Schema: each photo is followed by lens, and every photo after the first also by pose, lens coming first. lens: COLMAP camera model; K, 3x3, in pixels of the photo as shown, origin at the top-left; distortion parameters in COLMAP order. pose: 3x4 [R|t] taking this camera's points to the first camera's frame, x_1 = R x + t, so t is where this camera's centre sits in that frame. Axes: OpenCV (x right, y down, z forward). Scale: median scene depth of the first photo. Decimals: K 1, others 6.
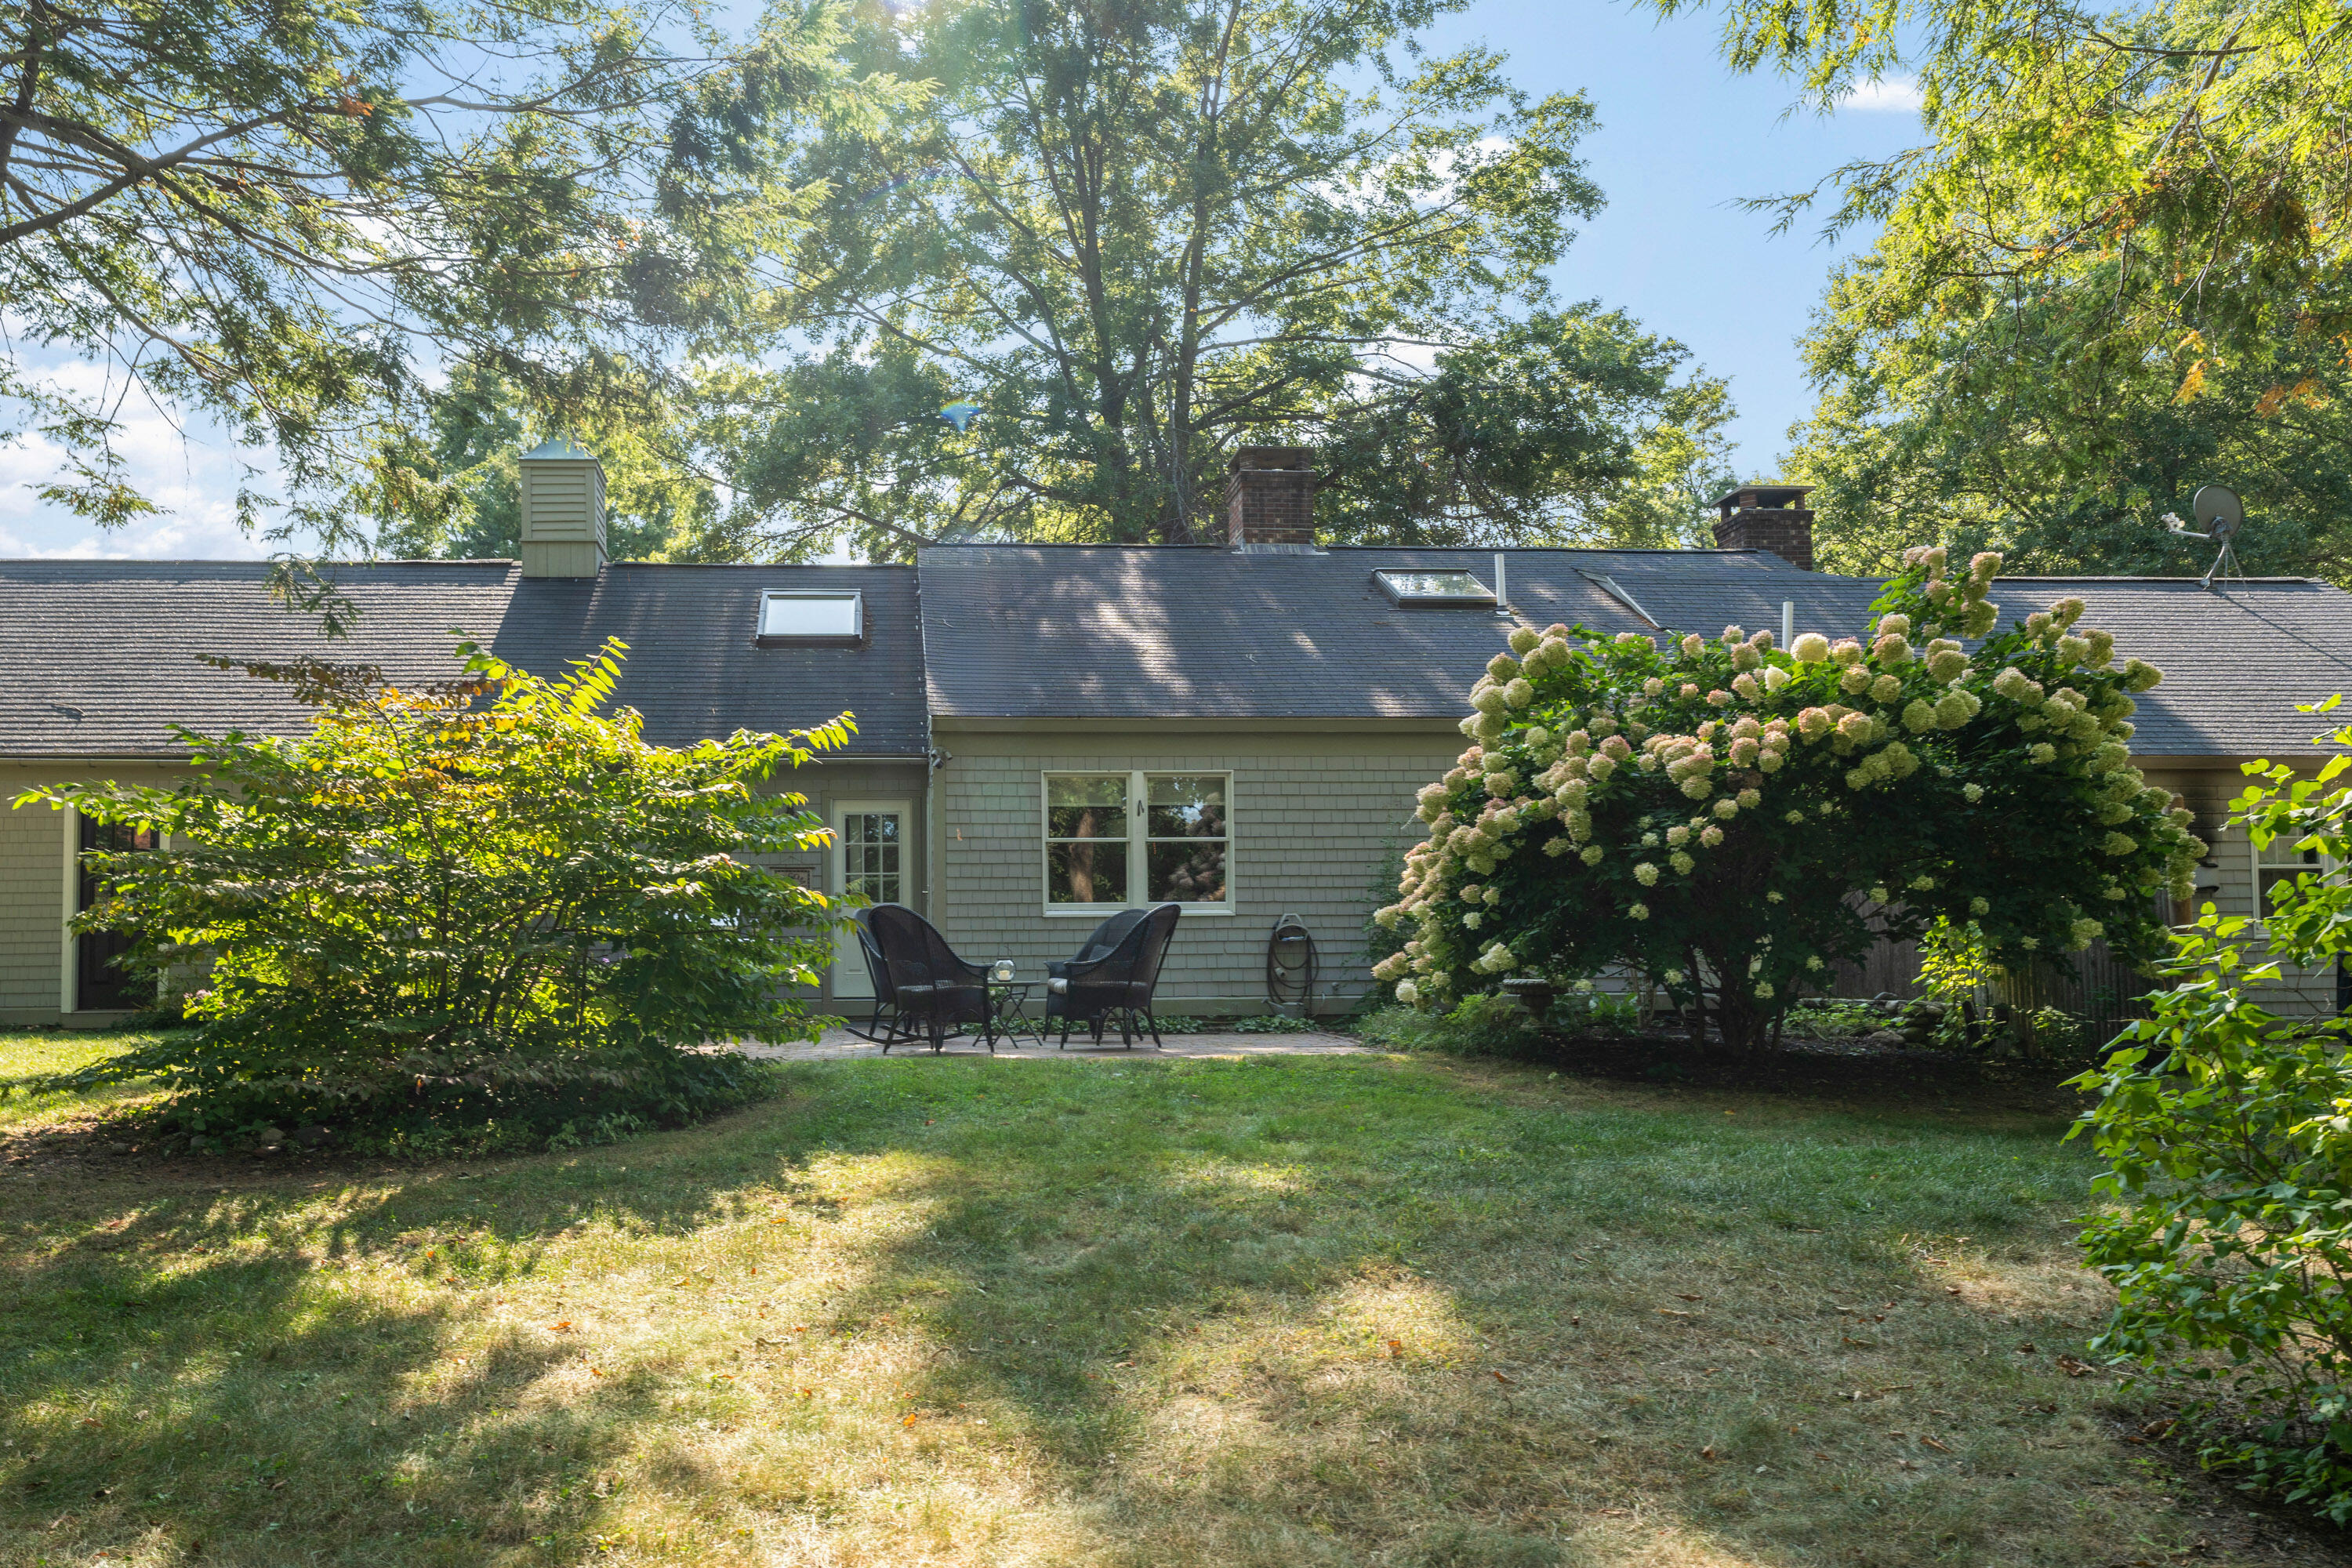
lens RADIAL K [[1540.1, 0, 1167.5], [0, 1540.1, 828.5], [0, 0, 1]] dist [-0.007124, -0.001175]
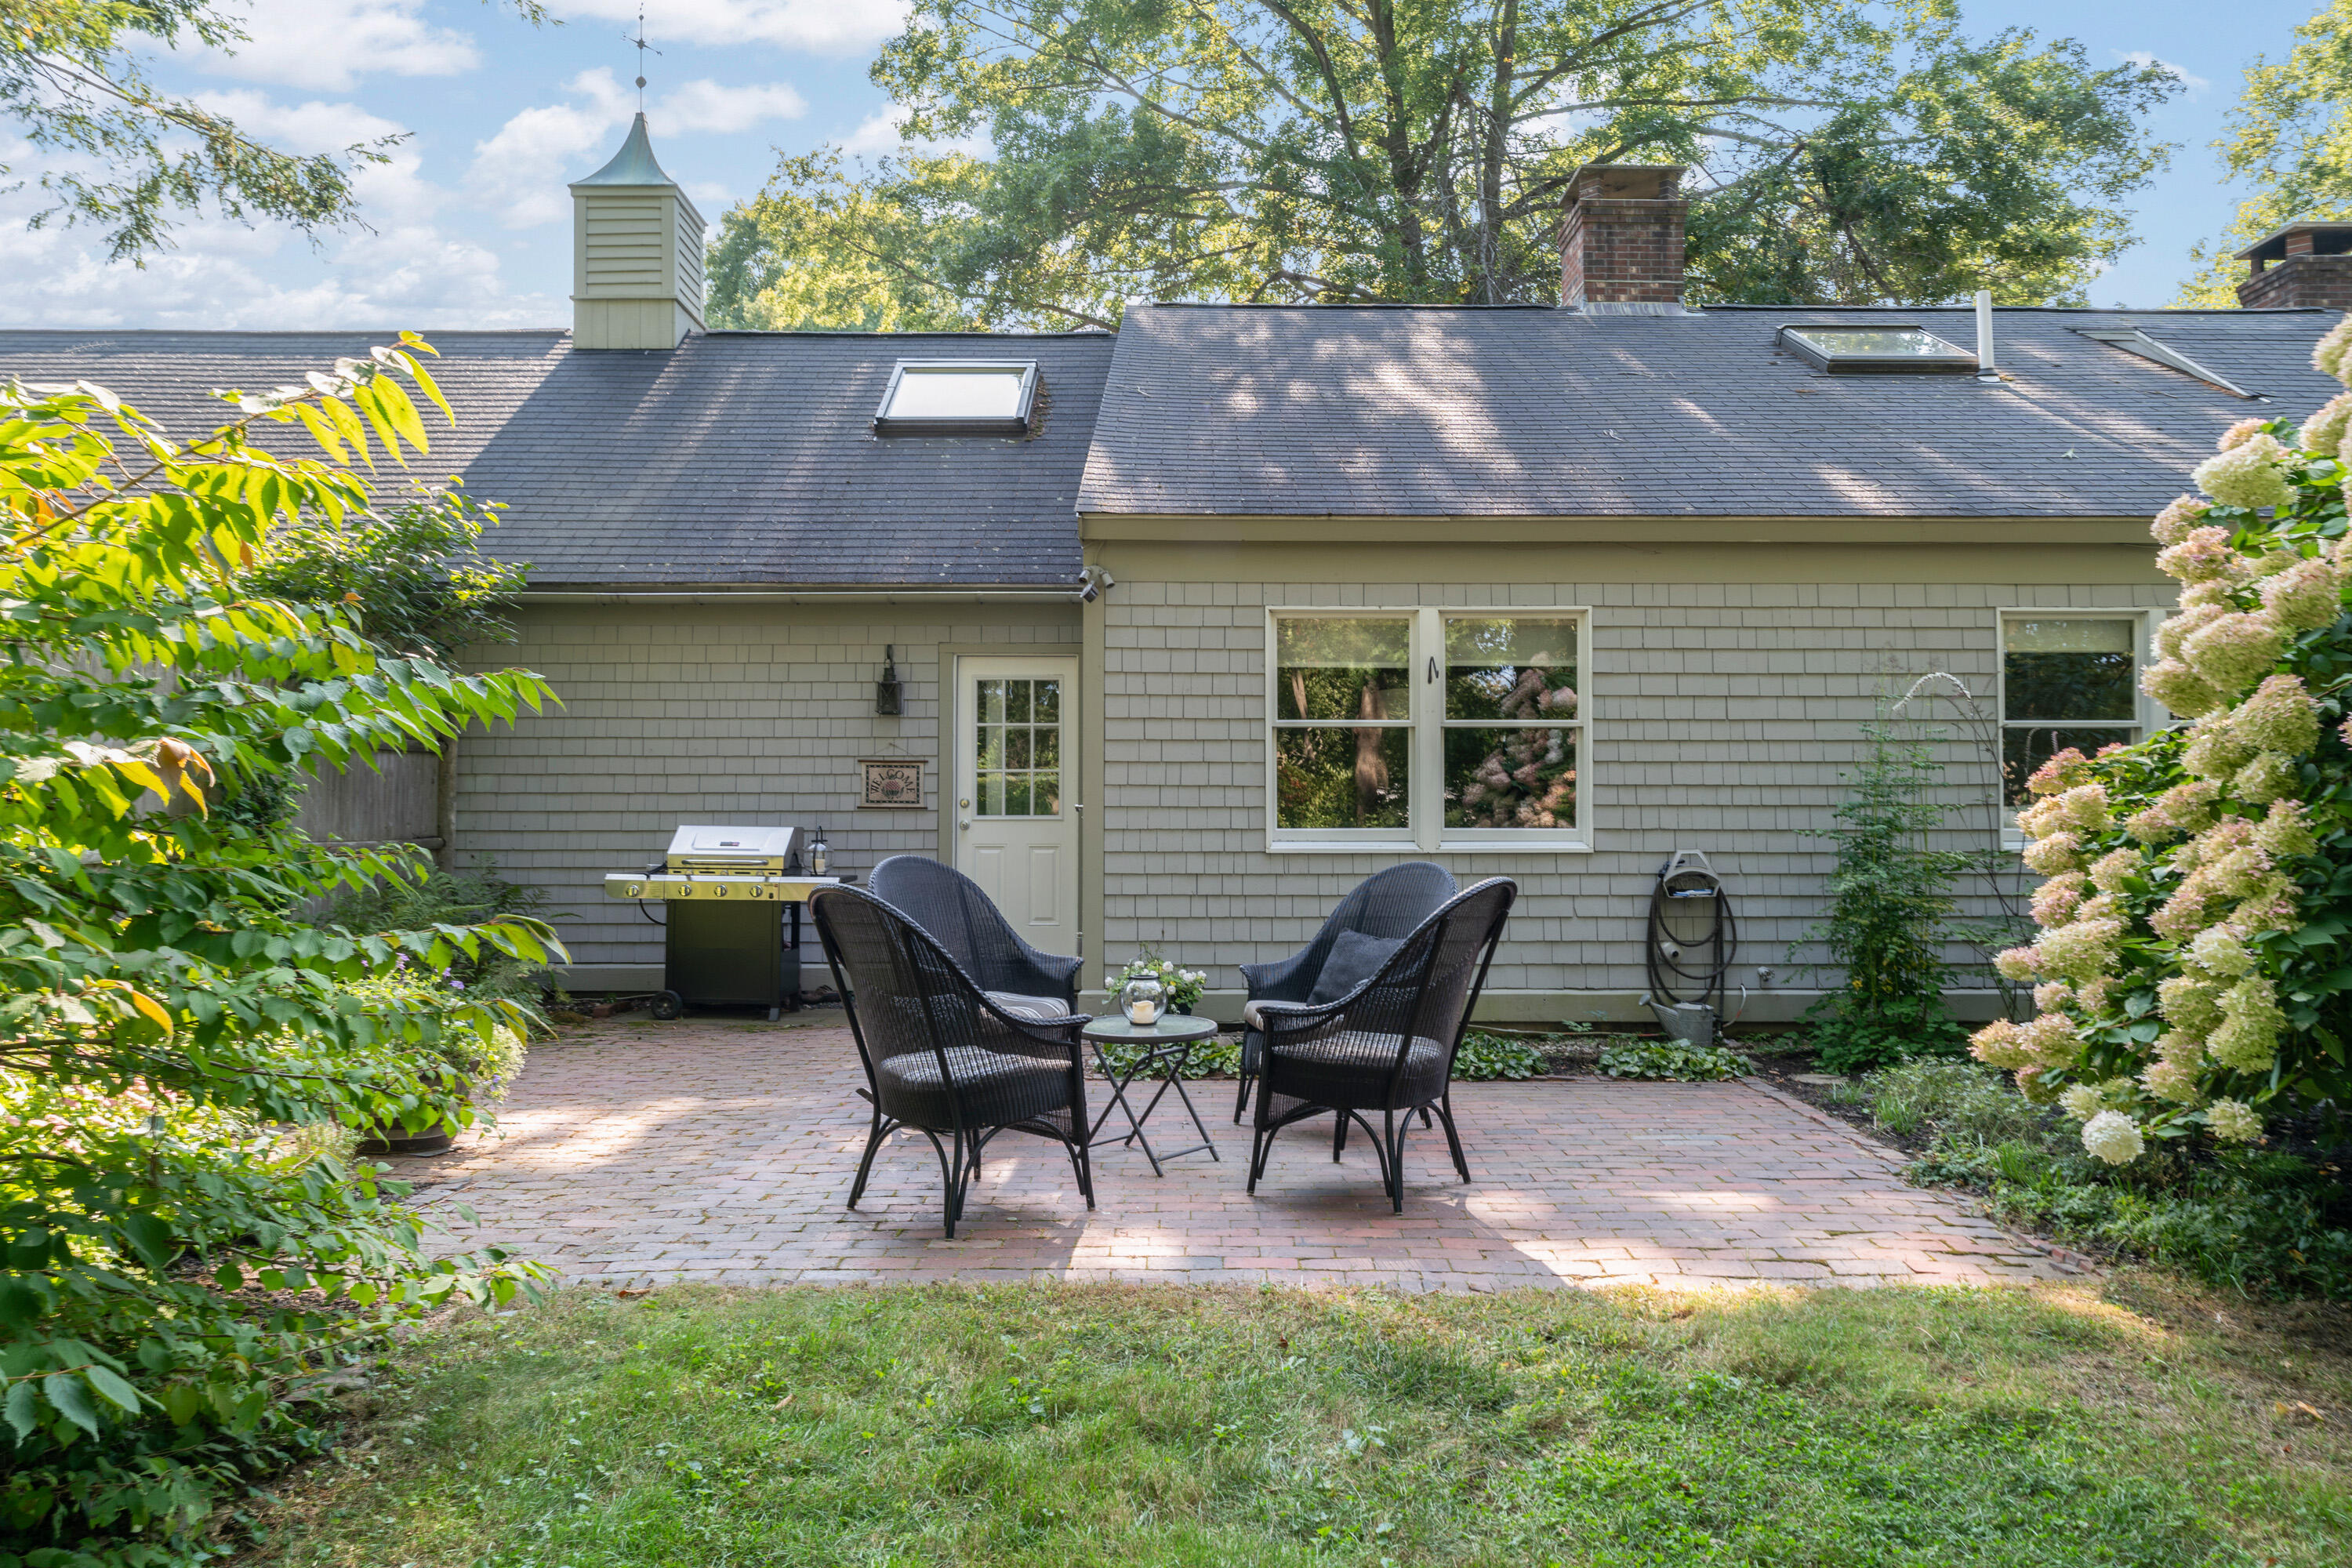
lens RADIAL K [[1540.1, 0, 1167.5], [0, 1540.1, 828.5], [0, 0, 1]] dist [-0.007124, -0.001175]
pose [[0.983052, 0.022195, -0.181977, -0.008595], [-0.006328, 0.996161, 0.087315, -0.003300], [0.183216, -0.084683, 0.979418, 0.319516]]
